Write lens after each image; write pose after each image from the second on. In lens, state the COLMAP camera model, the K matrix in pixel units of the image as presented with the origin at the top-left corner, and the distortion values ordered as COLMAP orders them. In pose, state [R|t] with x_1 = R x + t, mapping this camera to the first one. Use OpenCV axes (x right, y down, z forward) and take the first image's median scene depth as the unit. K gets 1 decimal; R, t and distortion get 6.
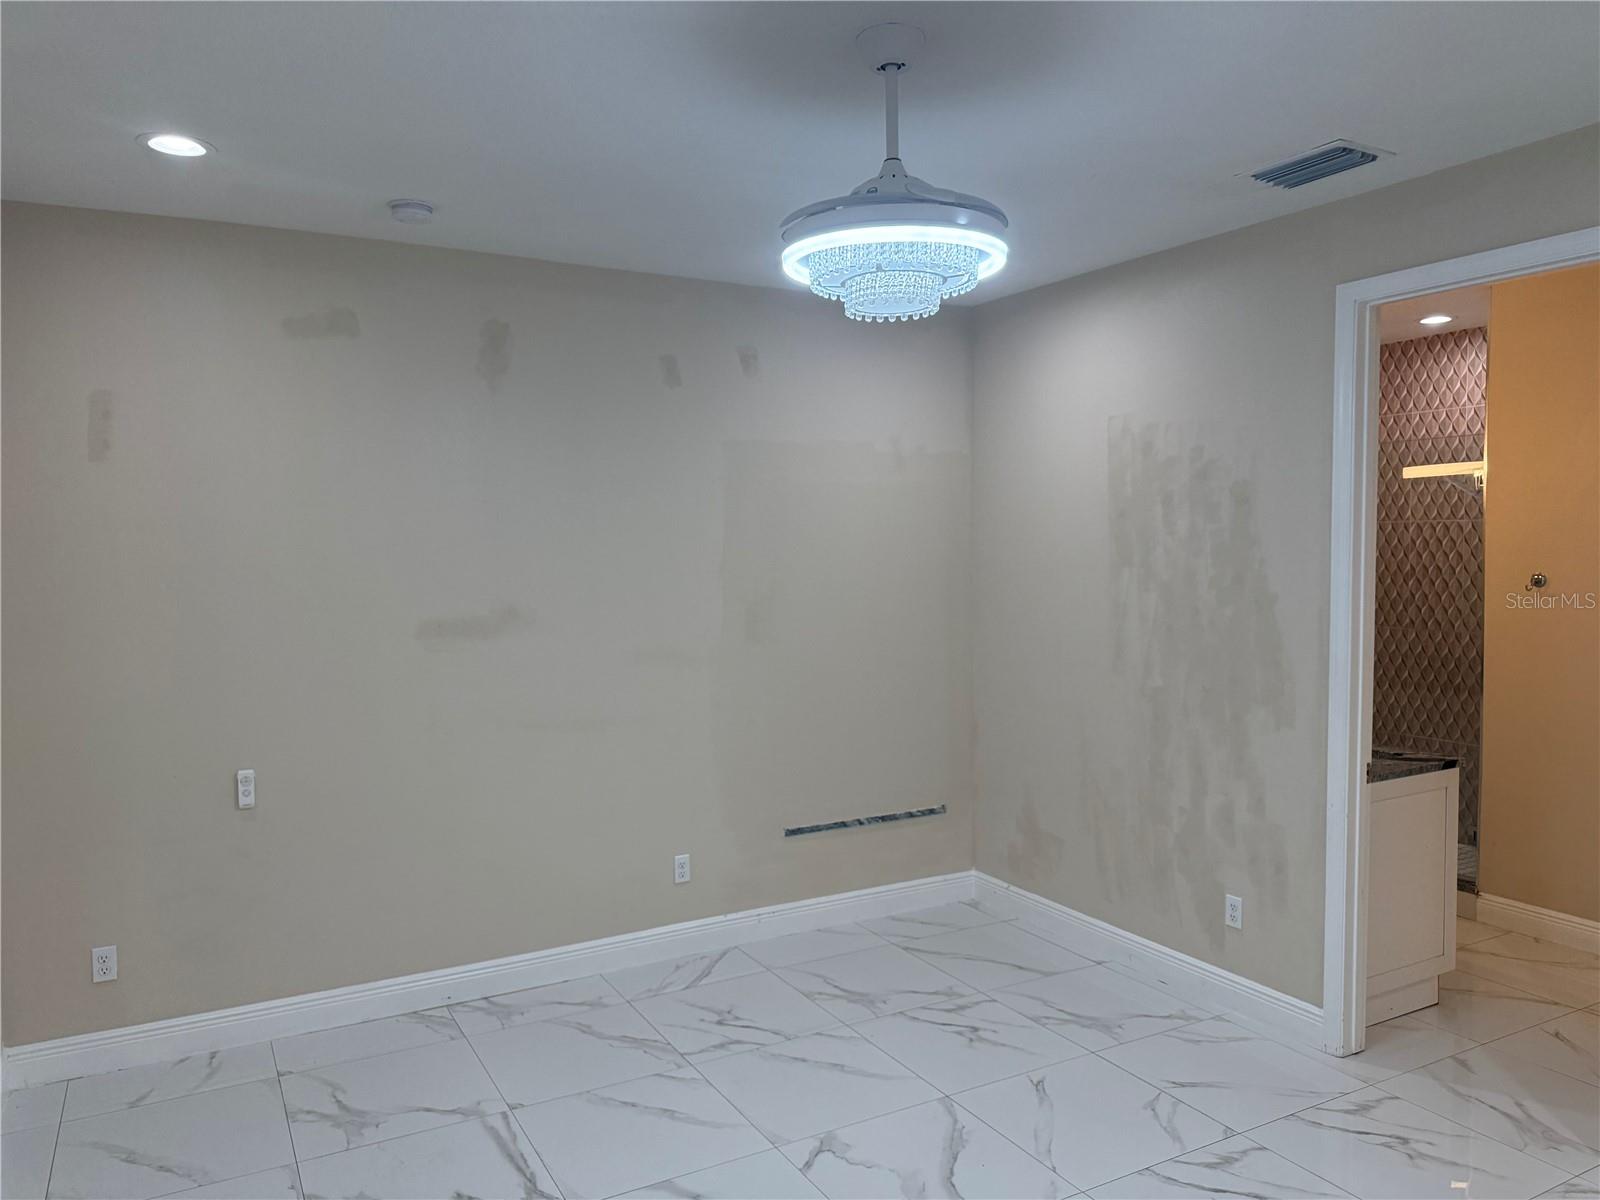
lens RADIAL K [[1136.6, 0, 798.8], [0, 1136.6, 601.0], [0, 0, 1]] dist [0.059843, -0.076800]
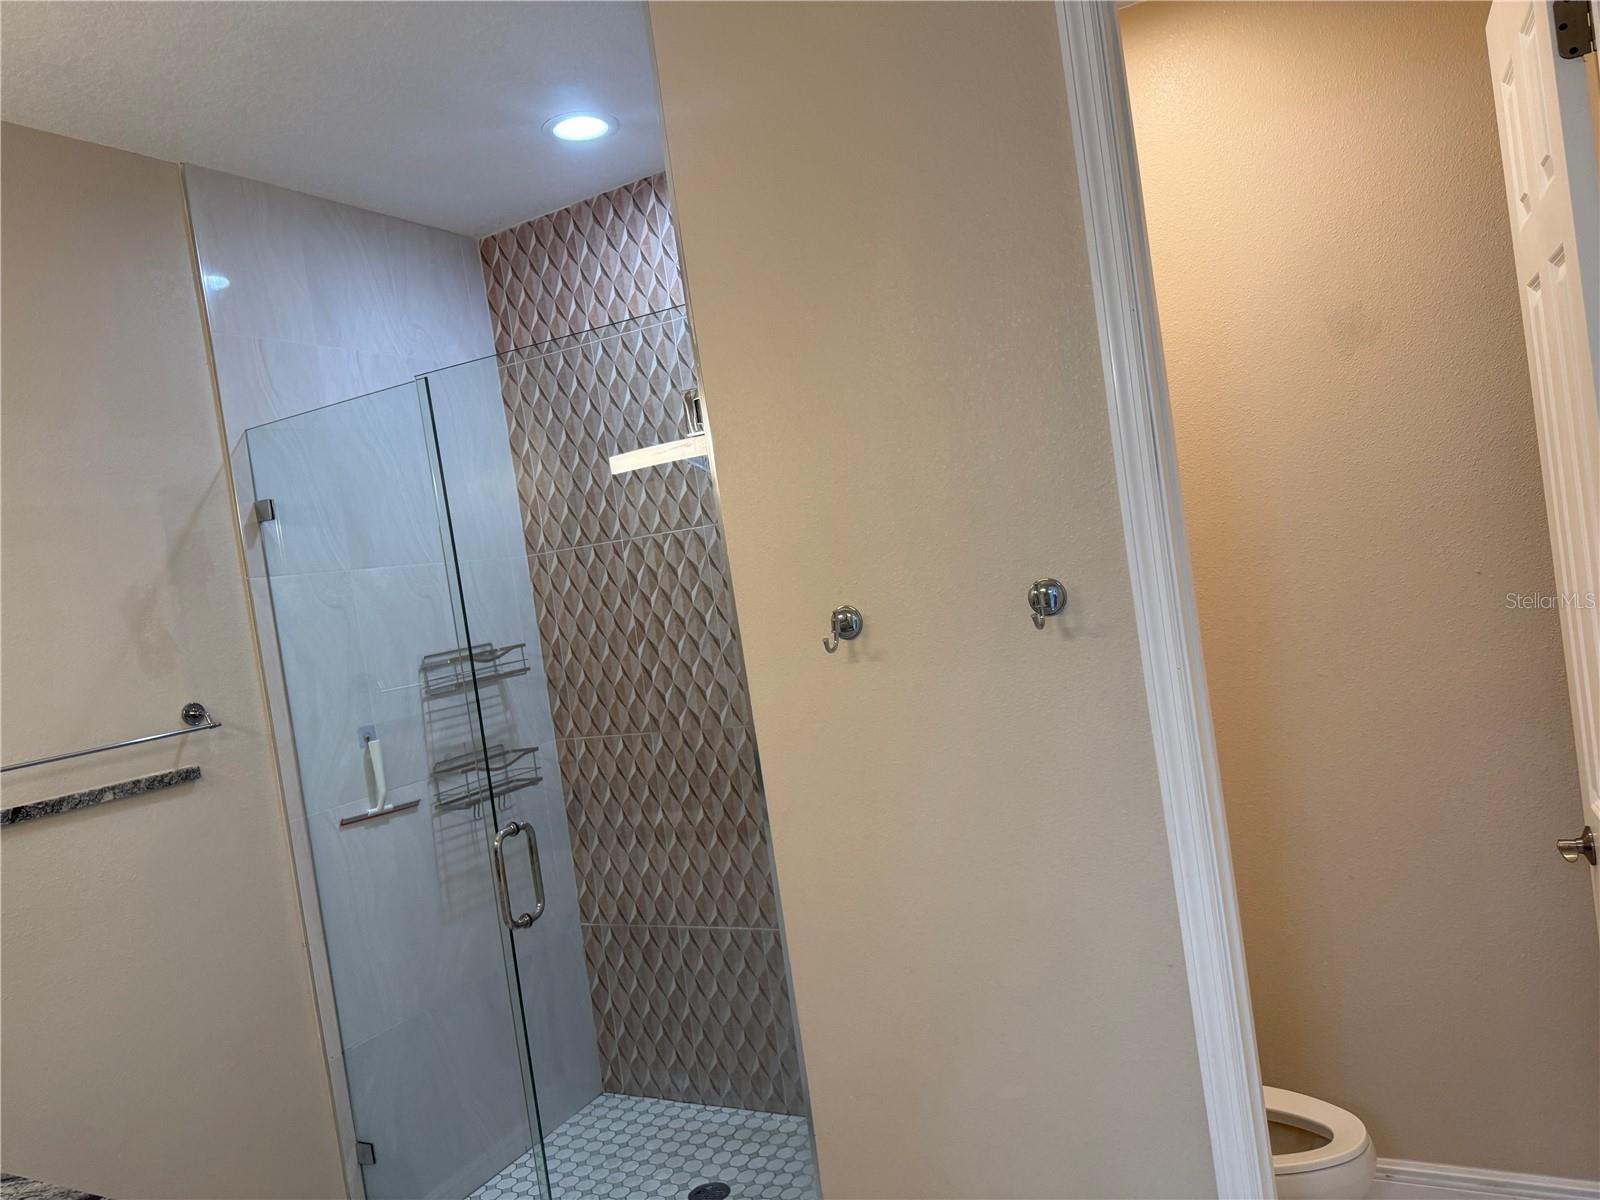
lens RADIAL K [[1136.6, 0, 804.3], [0, 1136.6, 589.5], [0, 0, 1]] dist [0.059843, -0.076800]
pose [[0.831909, -0.123245, 0.541052, 0.310477], [0.162101, 0.986469, -0.024538, -0.018769], [-0.530707, 0.108118, 0.840631, 0.503662]]
